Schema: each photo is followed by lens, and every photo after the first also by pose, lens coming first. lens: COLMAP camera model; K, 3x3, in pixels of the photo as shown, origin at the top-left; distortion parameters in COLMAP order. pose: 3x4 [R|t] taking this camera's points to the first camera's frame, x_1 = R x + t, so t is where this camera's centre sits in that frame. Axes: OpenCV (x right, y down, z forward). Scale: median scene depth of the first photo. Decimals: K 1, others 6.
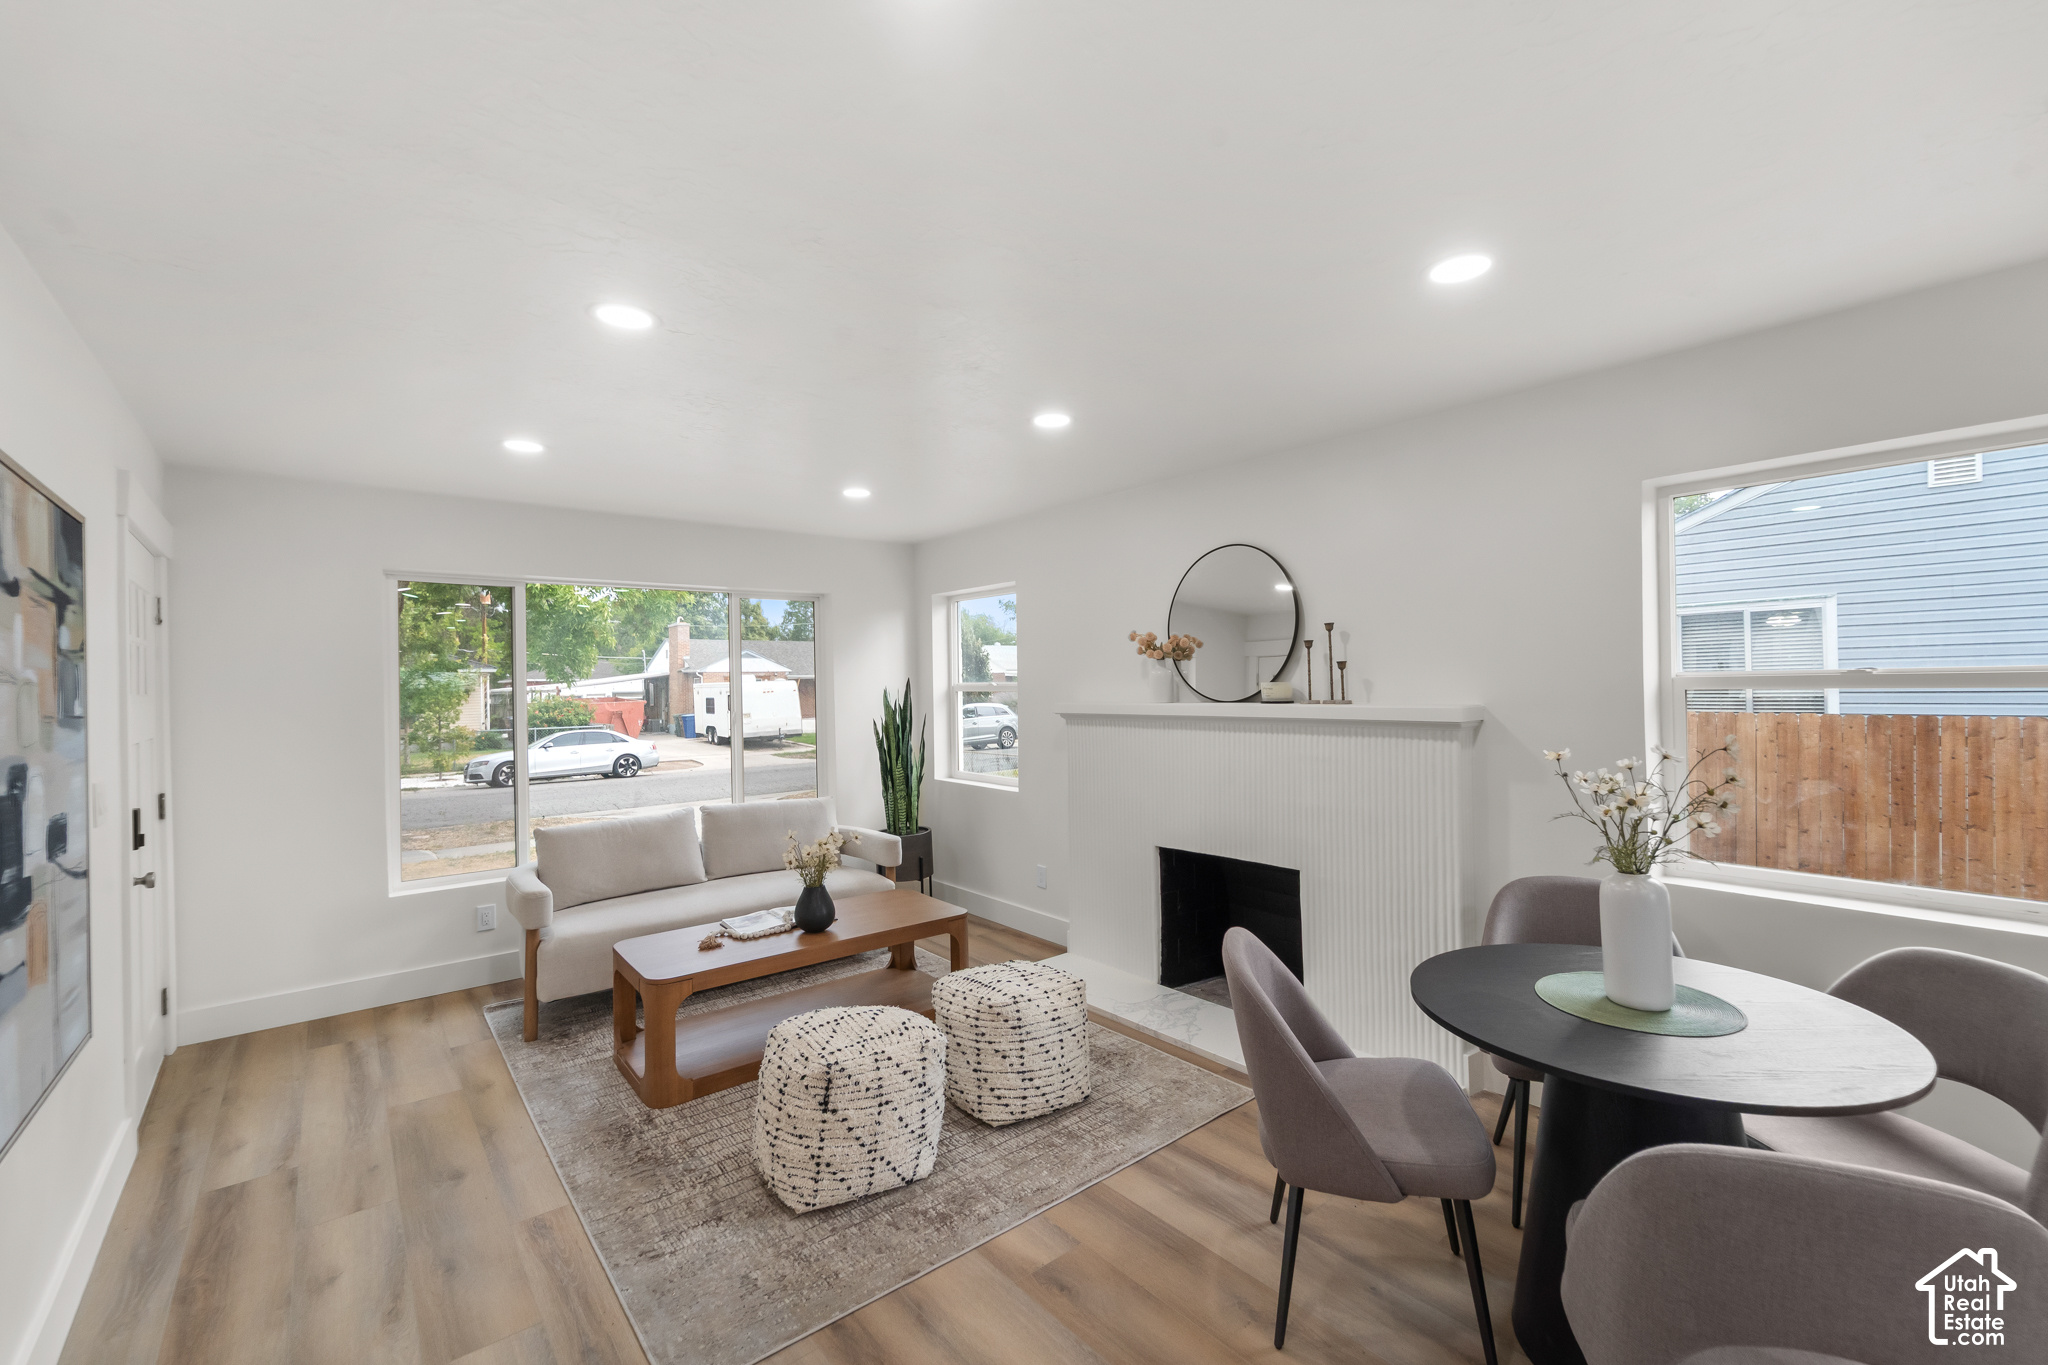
lens RADIAL K [[849.2, 0, 1026.5], [0, 849.2, 681.7], [0, 0, 1]] dist [-0.001047, -0.000118]
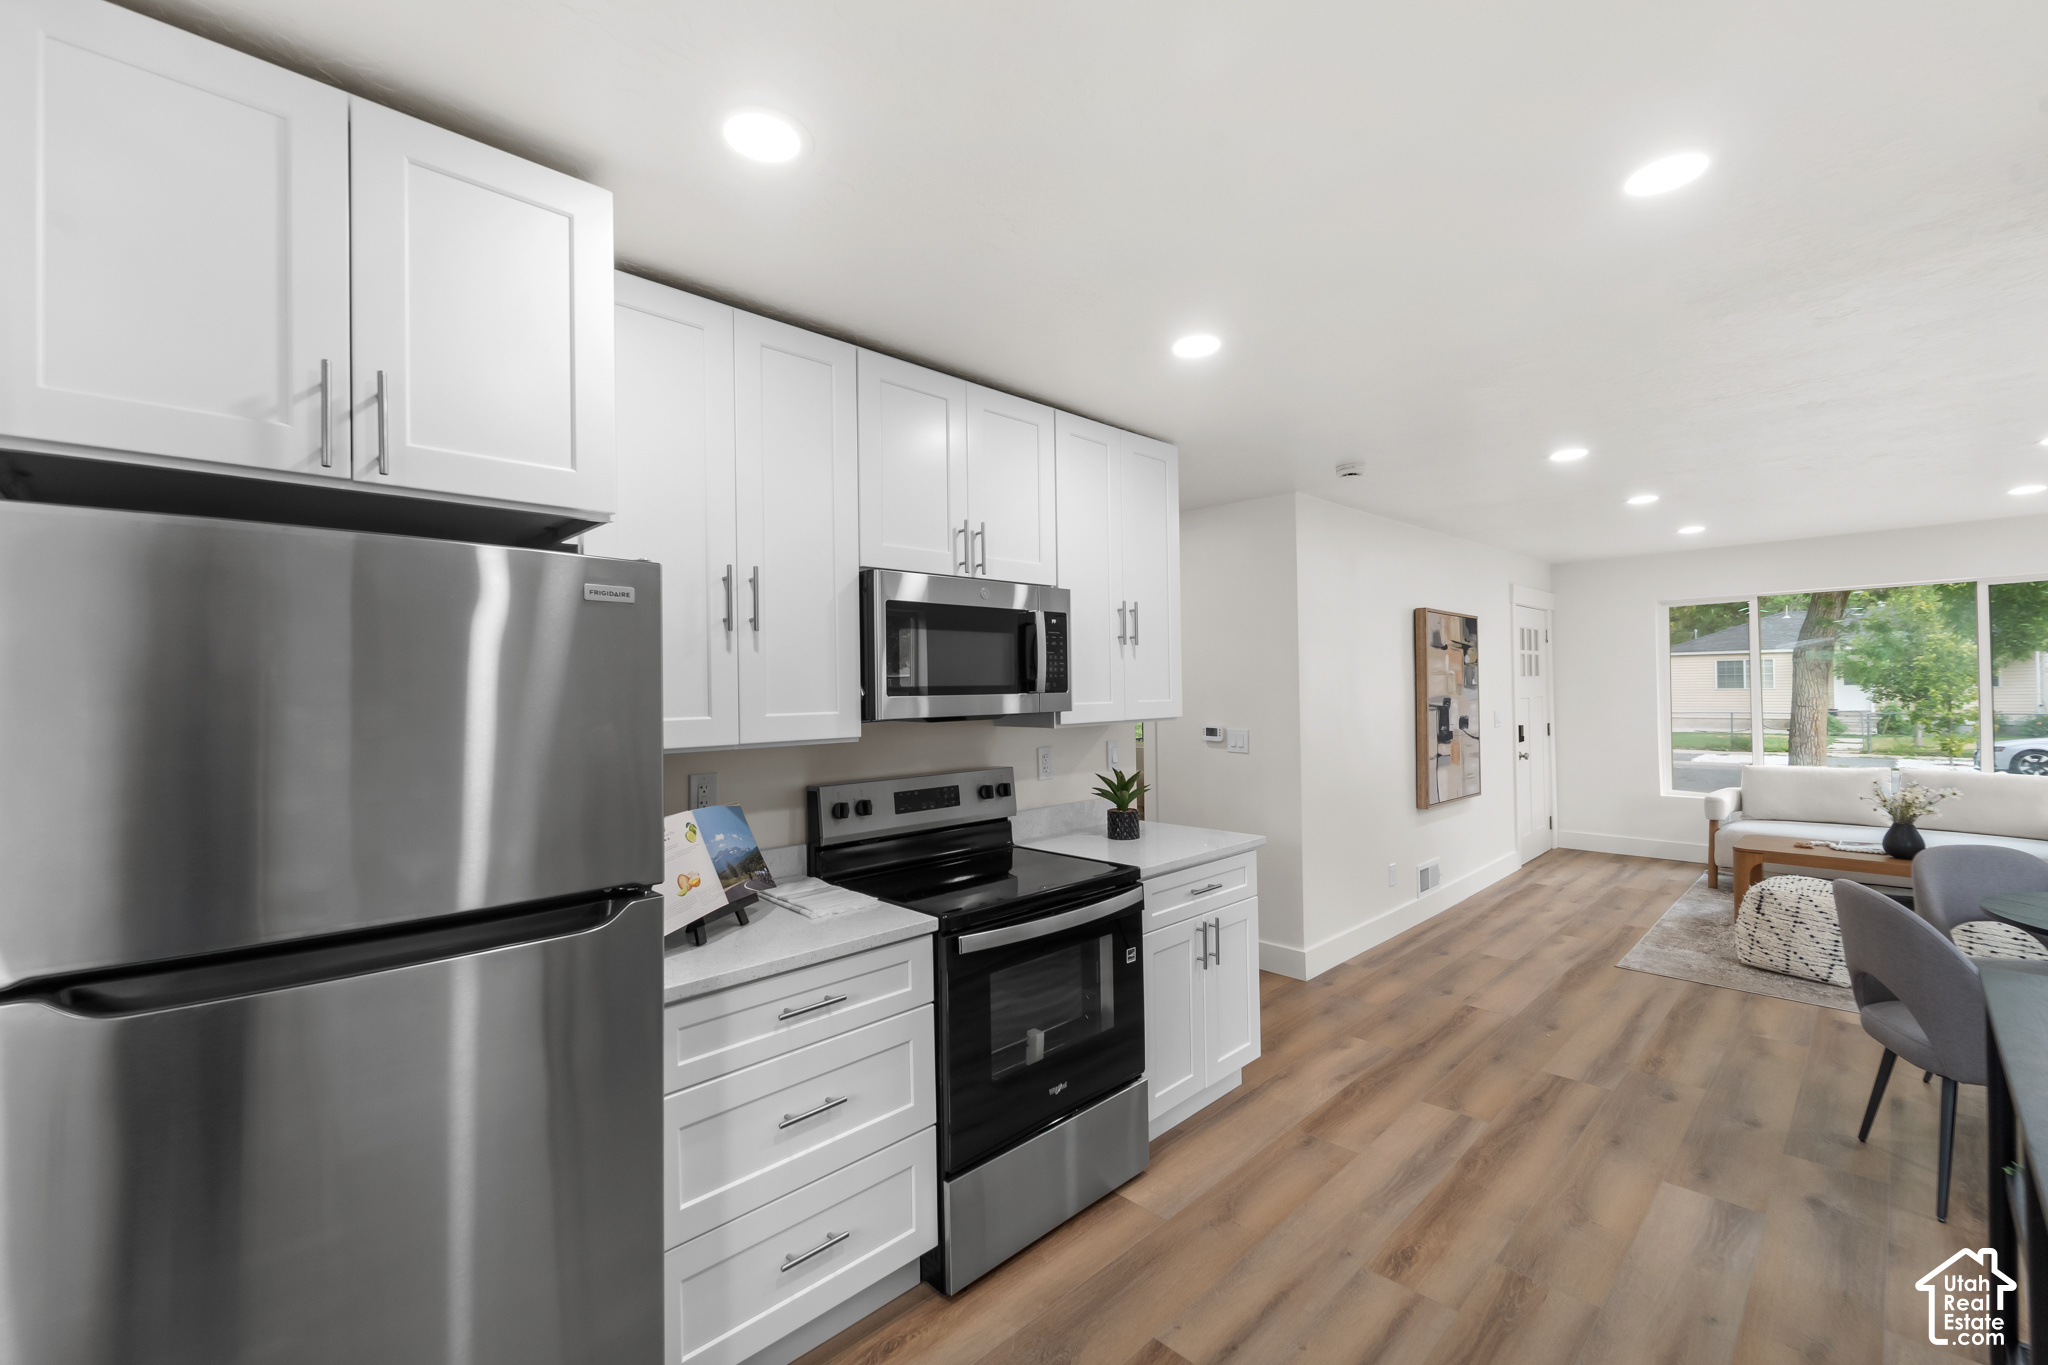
lens RADIAL K [[849.2, 0, 1026.3], [0, 849.2, 678.8], [0, 0, 1]] dist [-0.001047, -0.000118]
pose [[0.079952, 0.004921, -0.996787, 1.404863], [0.019556, 0.999788, 0.006504, -0.024558], [0.996607, -0.020013, 0.079839, -0.656269]]
